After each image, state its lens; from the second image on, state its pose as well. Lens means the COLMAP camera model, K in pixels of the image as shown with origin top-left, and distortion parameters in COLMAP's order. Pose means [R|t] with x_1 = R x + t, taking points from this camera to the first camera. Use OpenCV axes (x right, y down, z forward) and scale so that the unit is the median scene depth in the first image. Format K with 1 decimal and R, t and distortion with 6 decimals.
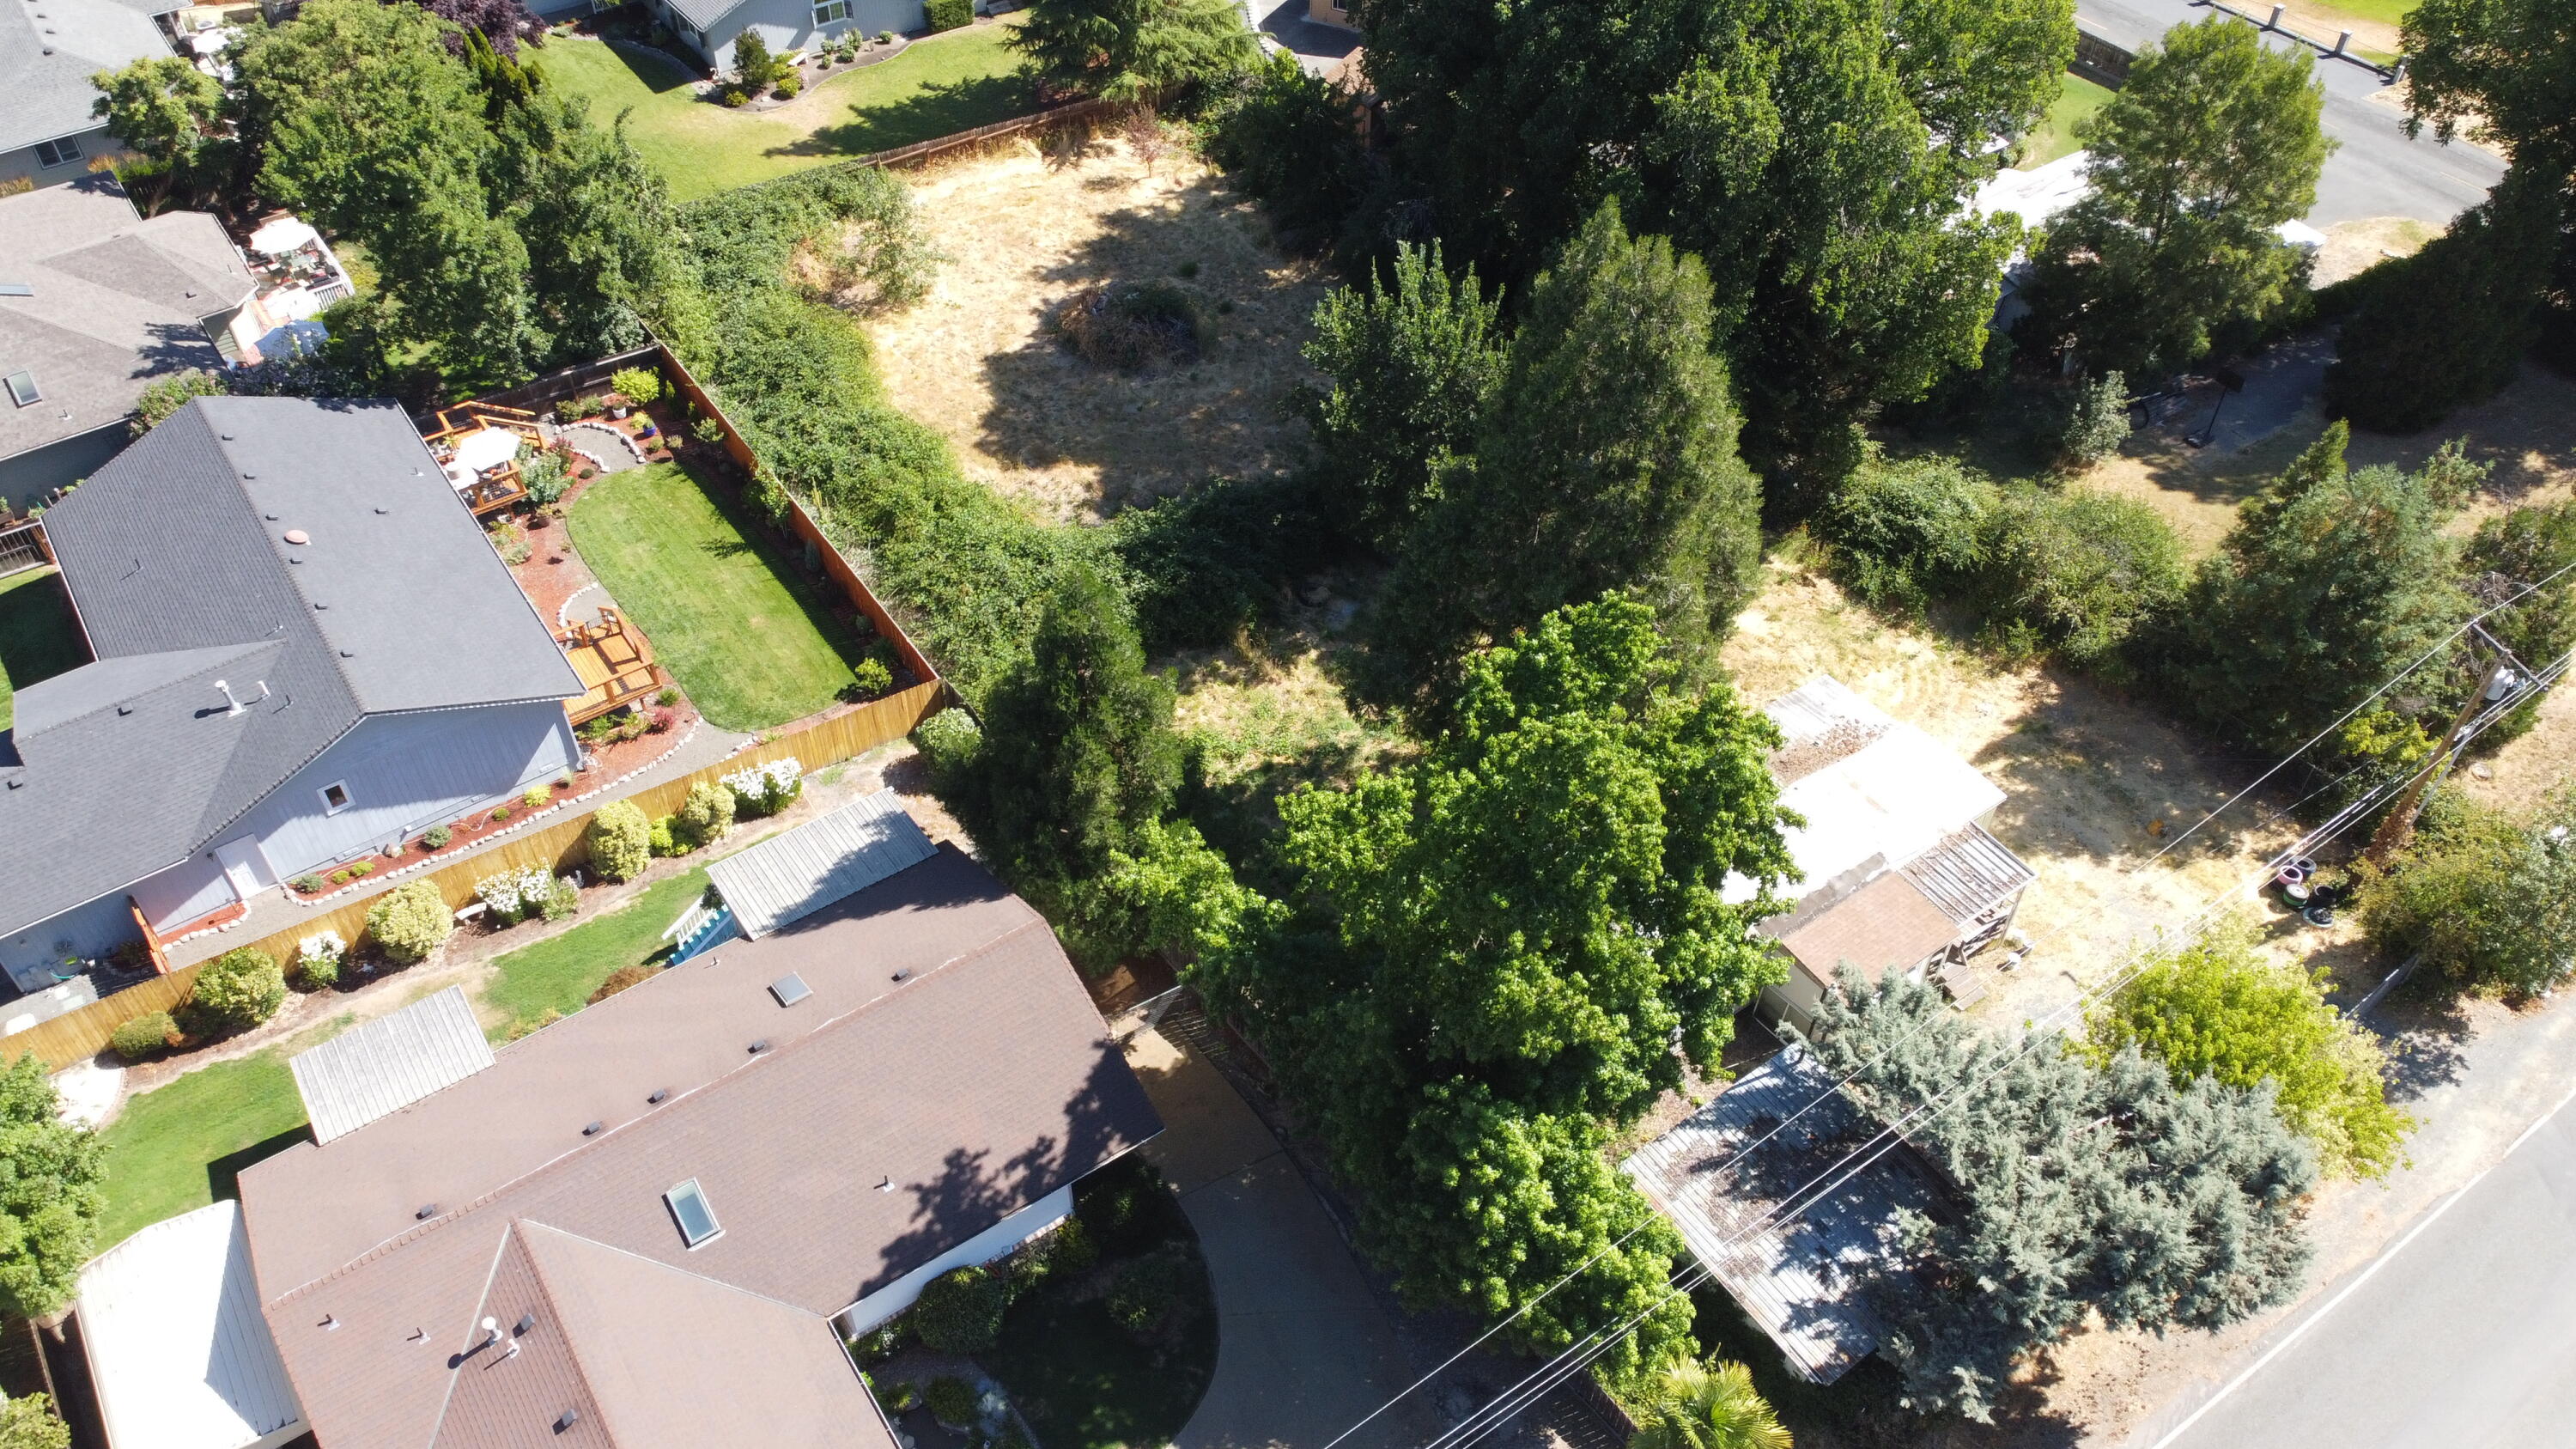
lens RADIAL K [[1924.1, 0, 1282.5], [0, 1924.1, 716.6], [0, 0, 1]] dist [0.013719, -0.015845]
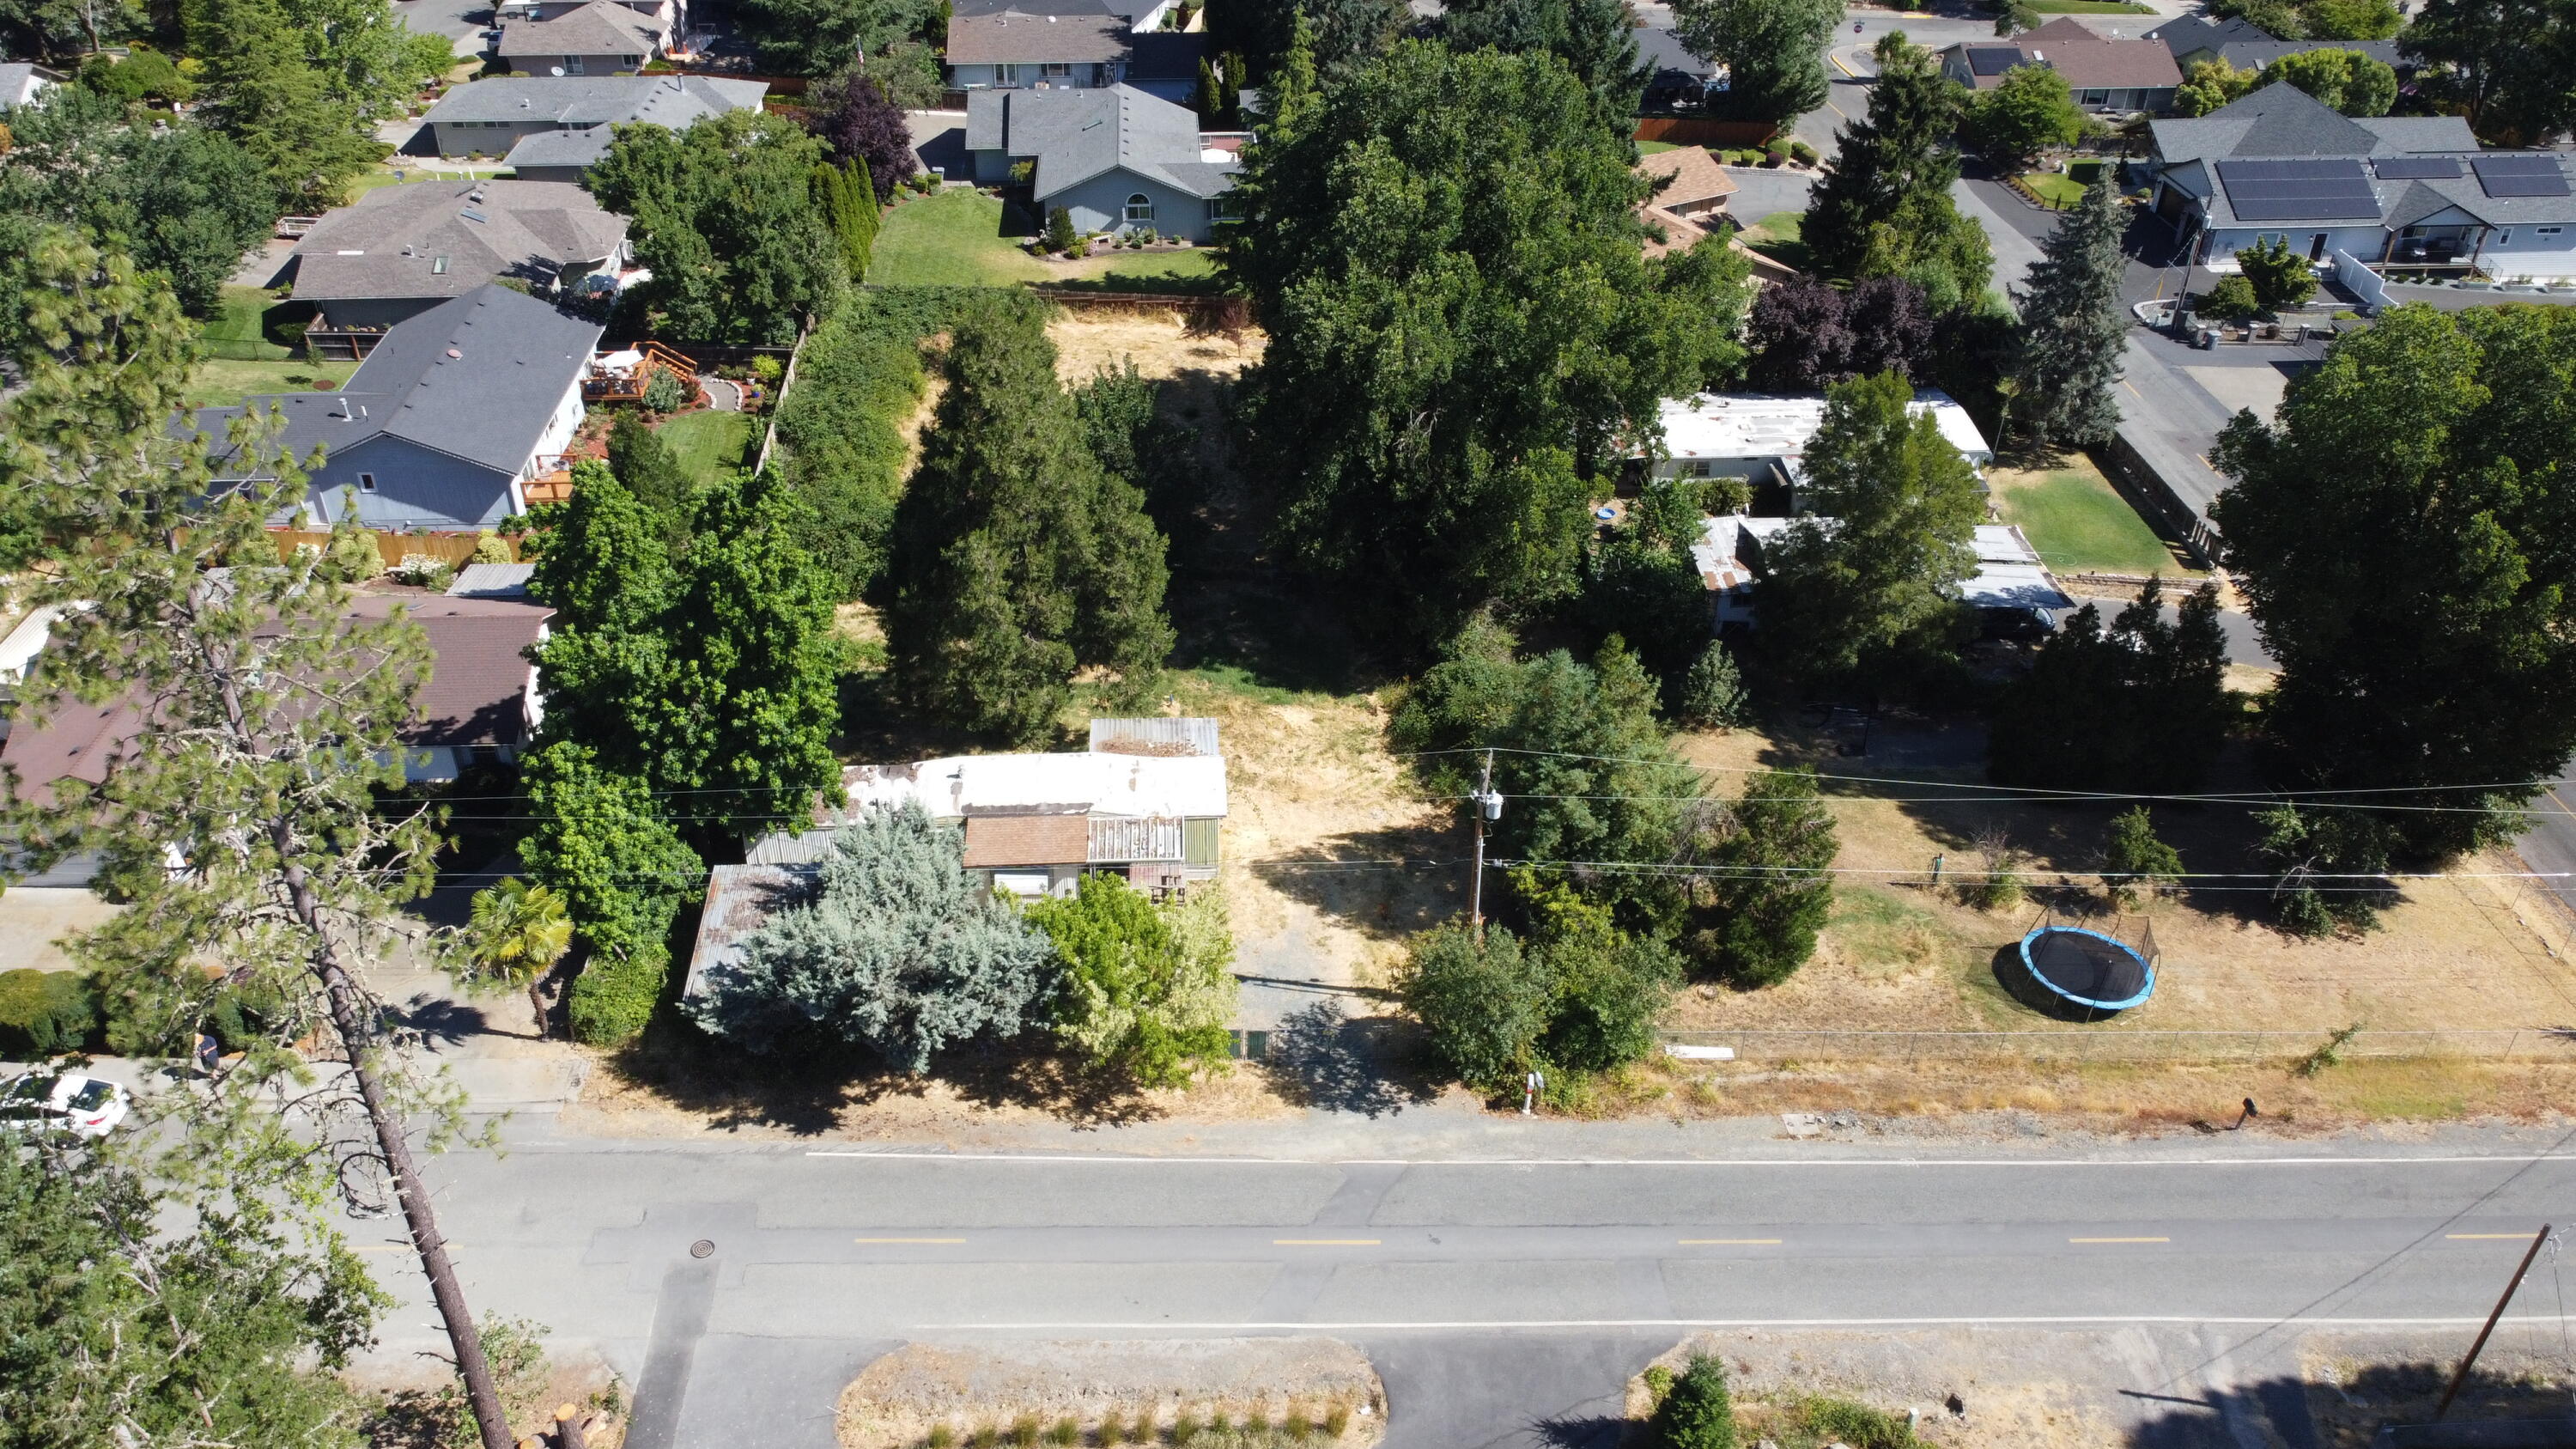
lens RADIAL K [[1924.1, 0, 1280.4], [0, 1924.1, 726.6], [0, 0, 1]] dist [0.013719, -0.015845]
pose [[0.846913, 0.300823, -0.438456, 0.885574], [-0.374716, 0.922688, -0.090741, 0.084005], [0.377262, 0.241146, 0.894160, -0.130419]]
